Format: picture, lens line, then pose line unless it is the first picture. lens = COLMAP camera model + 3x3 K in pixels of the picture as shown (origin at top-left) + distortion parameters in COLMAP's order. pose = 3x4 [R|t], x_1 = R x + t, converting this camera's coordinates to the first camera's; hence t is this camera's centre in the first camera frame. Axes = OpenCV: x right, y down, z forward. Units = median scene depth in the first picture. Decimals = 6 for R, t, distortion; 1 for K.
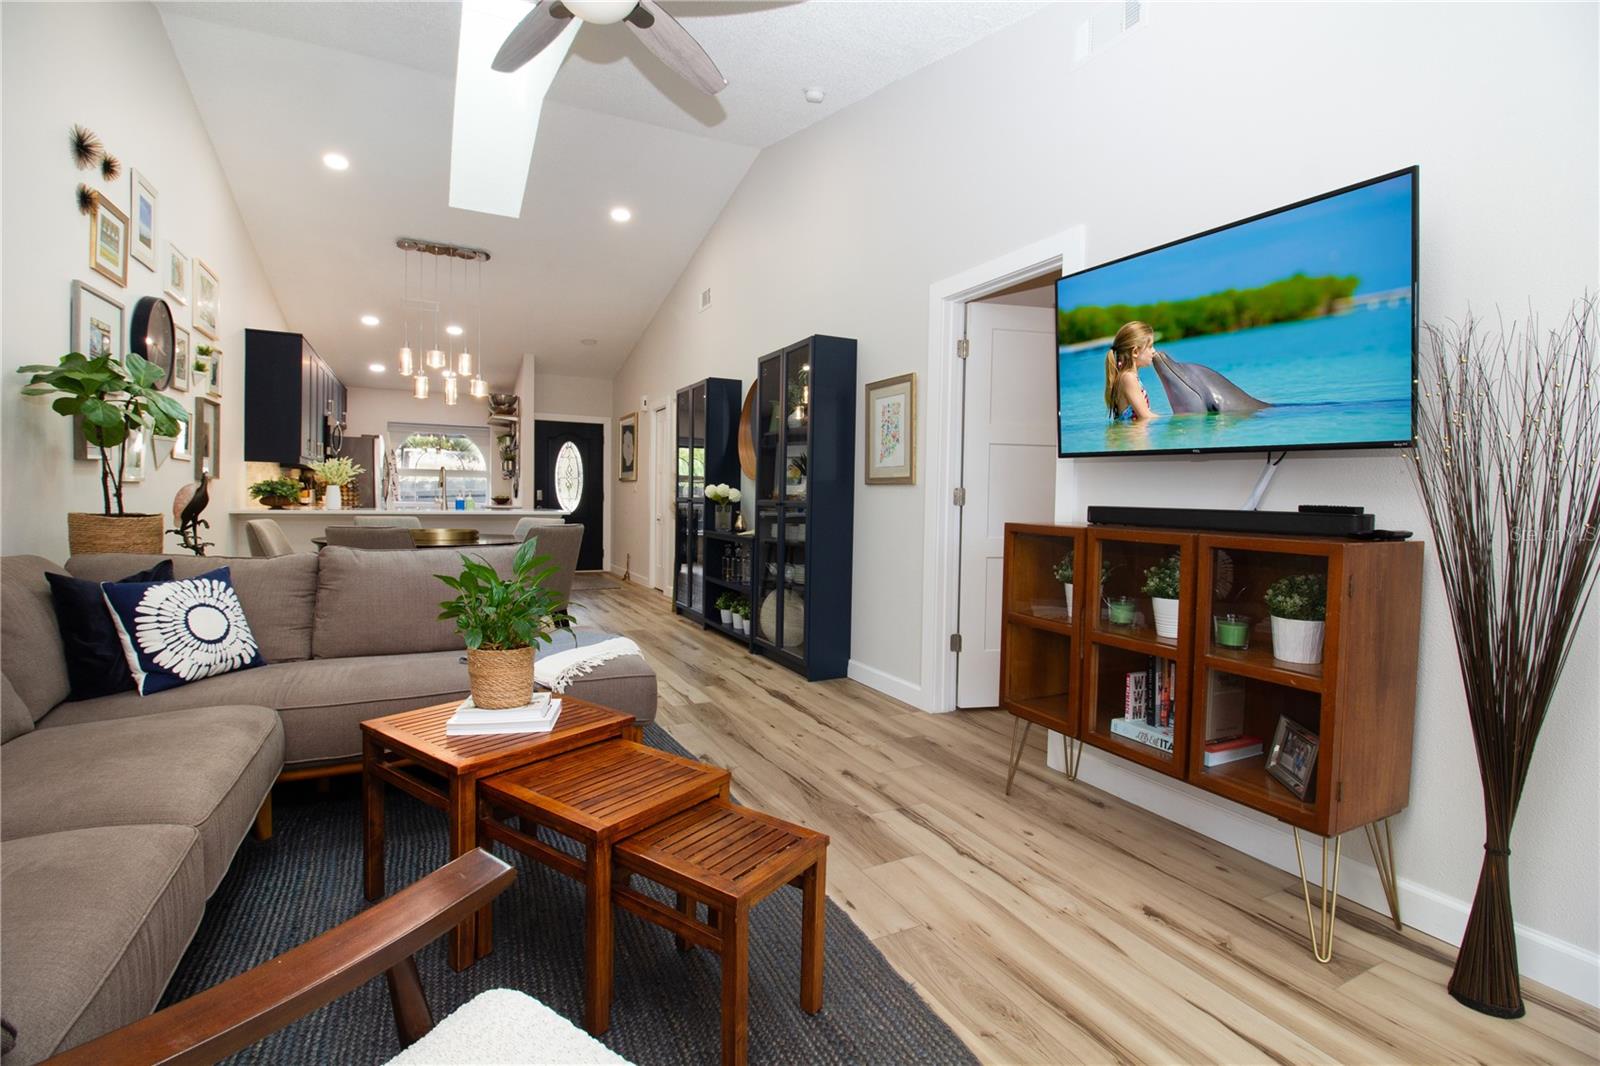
lens RADIAL K [[748.7, 0, 800.0], [0, 748.7, 533.0], [0, 0, 1]] dist [-0.009018, -0.000174]
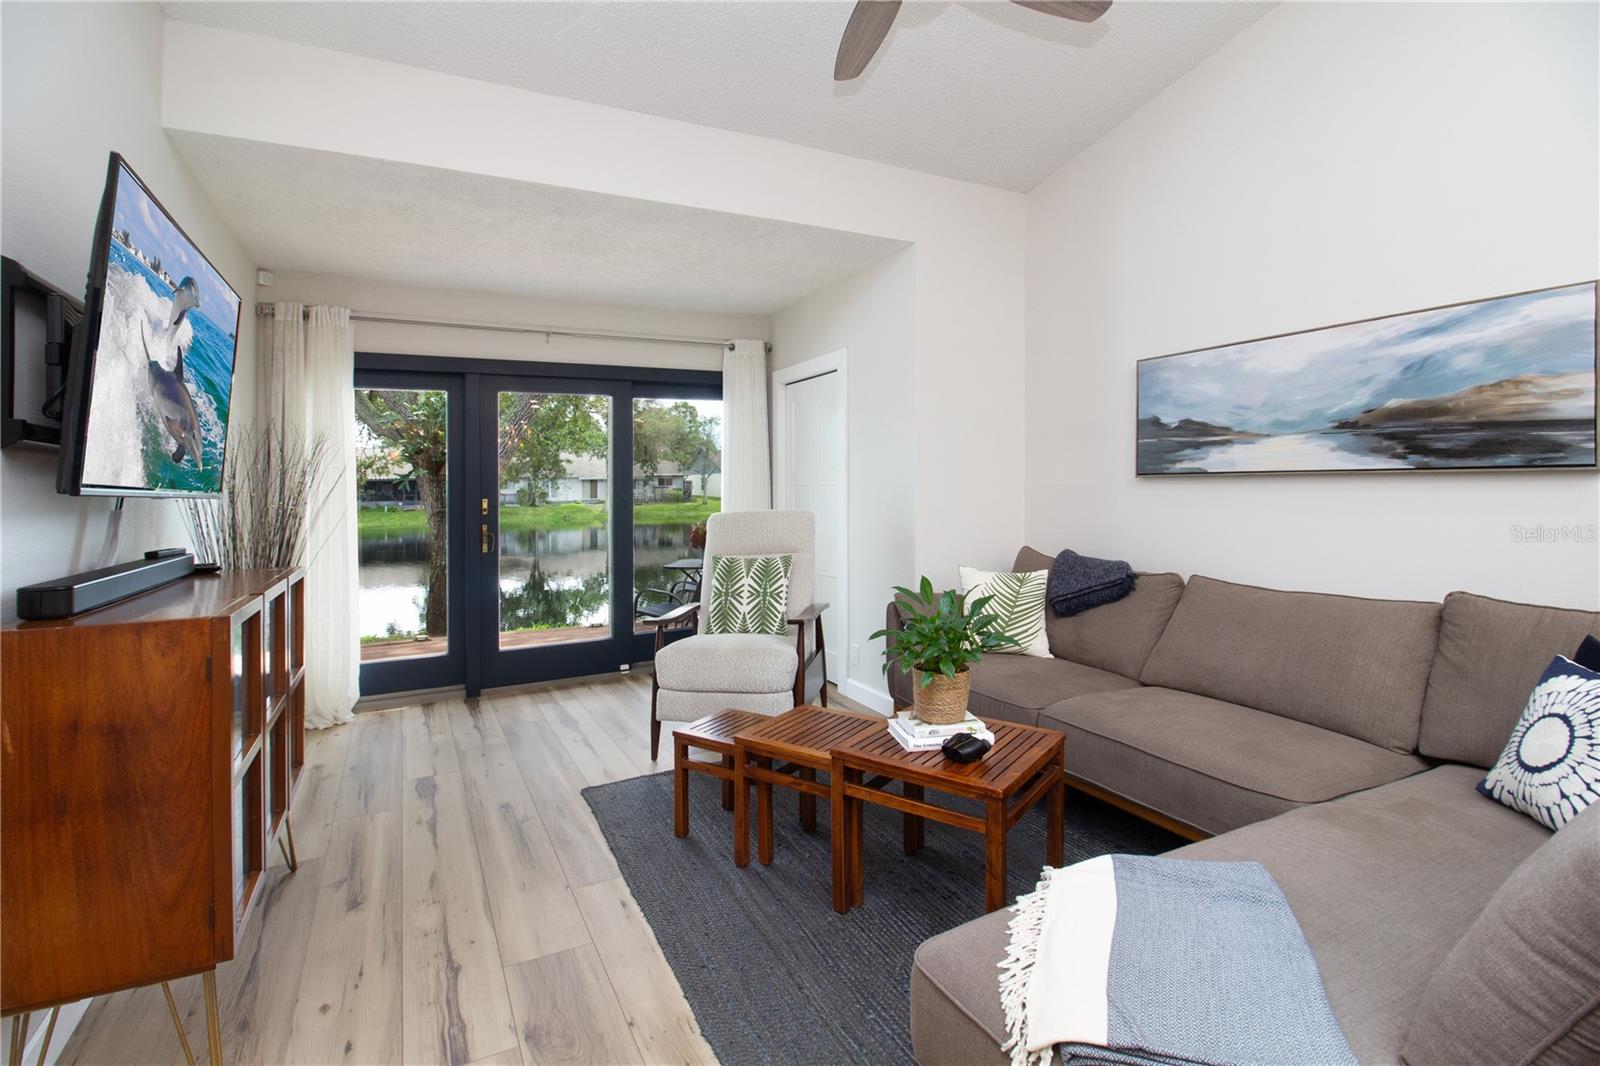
lens RADIAL K [[748.7, 0, 800.0], [0, 748.7, 533.0], [0, 0, 1]] dist [-0.009018, -0.000174]
pose [[-0.999544, 0.001859, -0.030129, -0.152996], [-0.001375, 0.994263, 0.106955, -0.155714], [0.030155, 0.106947, -0.993807, 1.908623]]
